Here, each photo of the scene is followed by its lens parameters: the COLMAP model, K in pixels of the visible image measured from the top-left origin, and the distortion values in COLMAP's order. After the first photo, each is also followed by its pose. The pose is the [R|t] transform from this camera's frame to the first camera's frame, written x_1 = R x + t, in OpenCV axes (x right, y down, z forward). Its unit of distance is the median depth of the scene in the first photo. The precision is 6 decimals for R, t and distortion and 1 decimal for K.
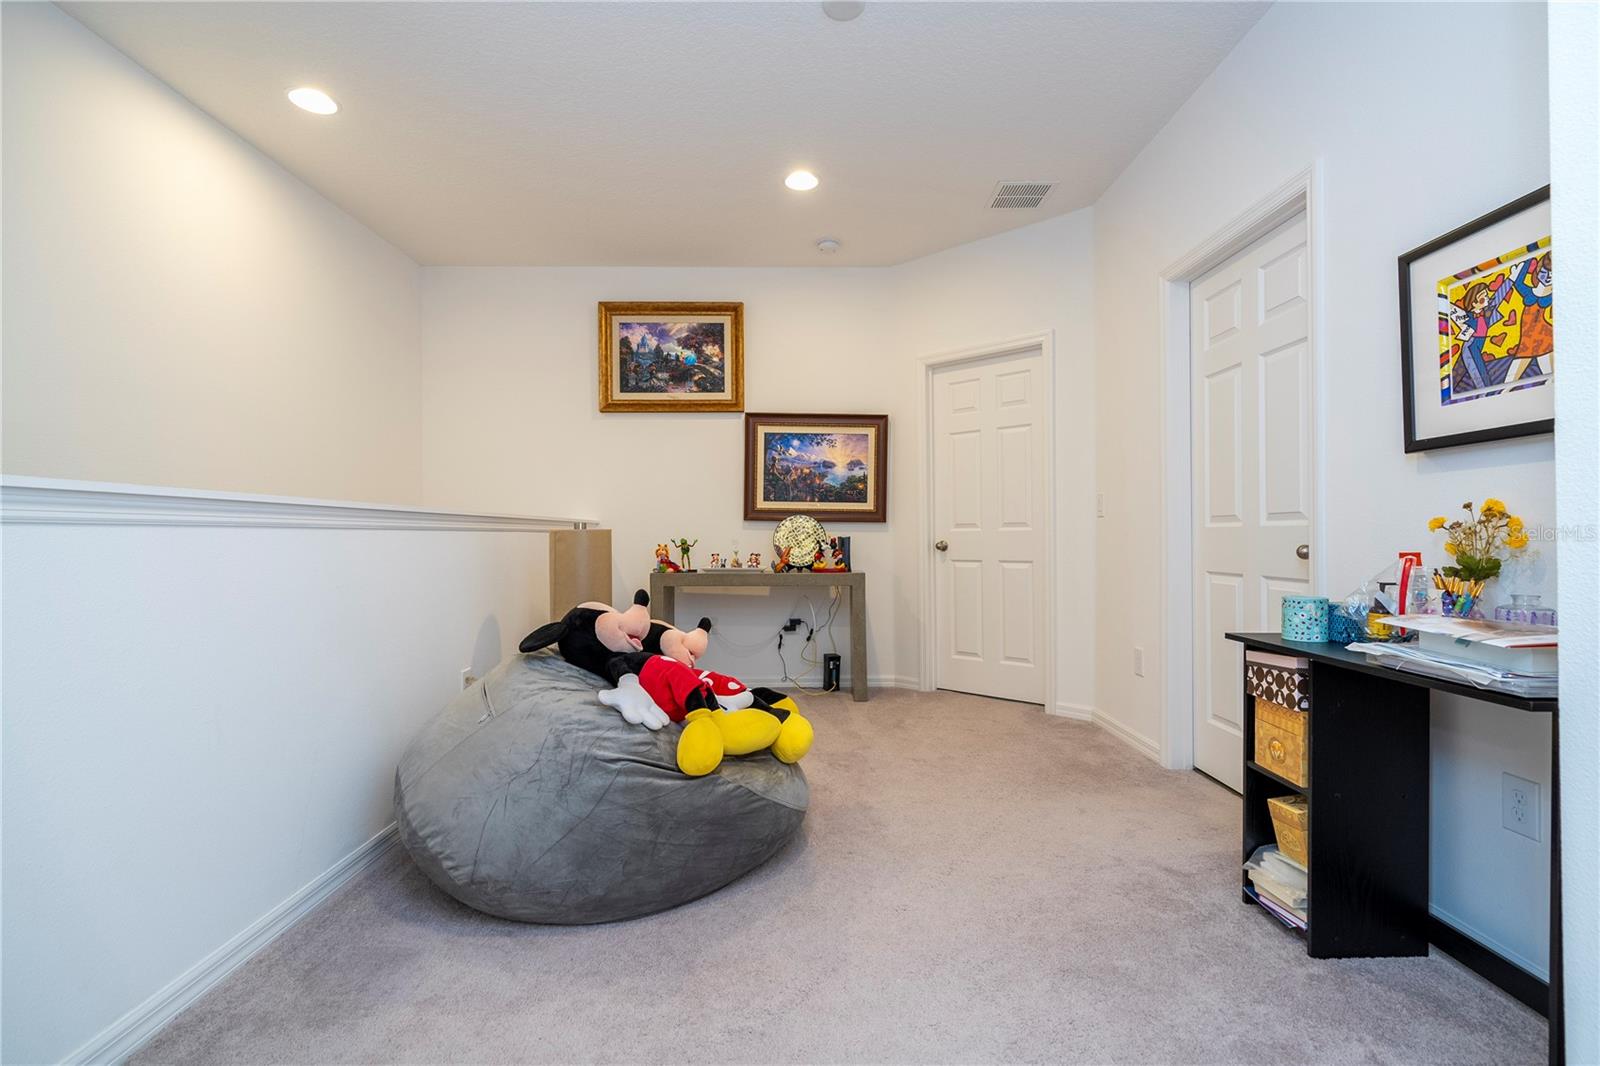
lens RADIAL K [[718.1, 0, 800.1], [0, 718.1, 532.1], [0, 0, 1]] dist [-0.005806, 0.001956]
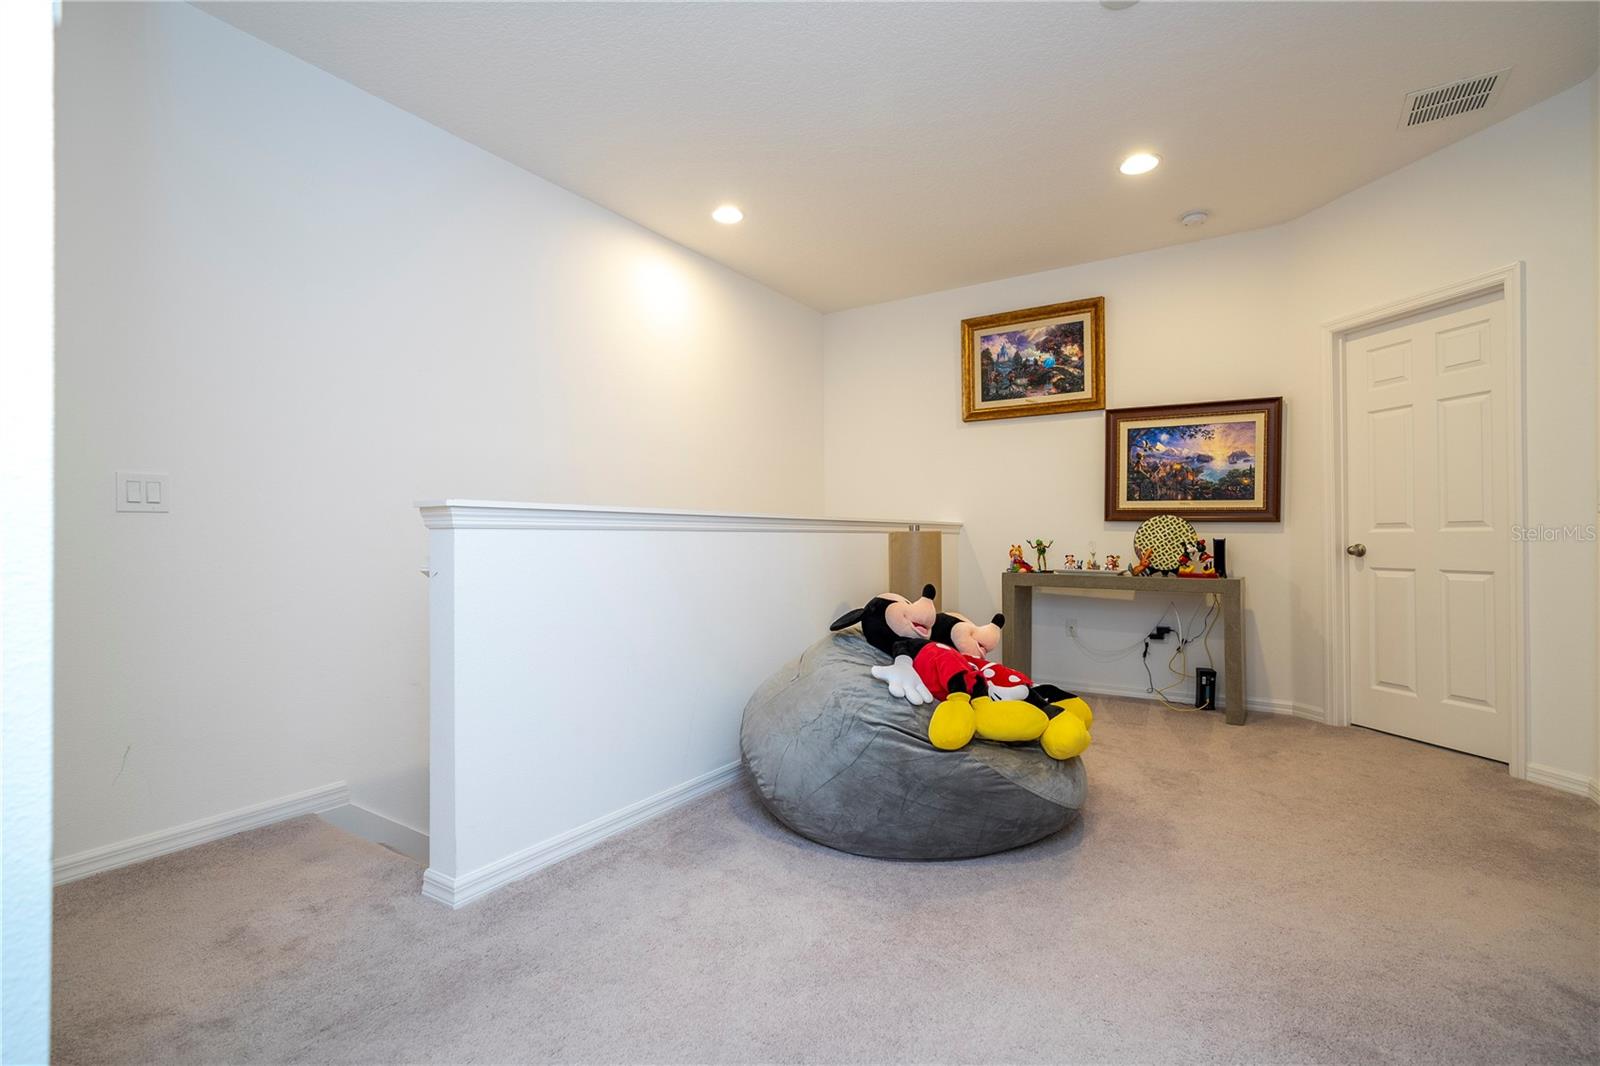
lens RADIAL K [[718.1, 0, 809.8], [0, 718.1, 532.5], [0, 0, 1]] dist [-0.005806, 0.001956]
pose [[0.829680, 0.000429, -0.558239, 0.152452], [-0.000165, 1.000000, 0.000523, -0.001581], [0.558239, -0.000342, 0.829680, -0.028528]]
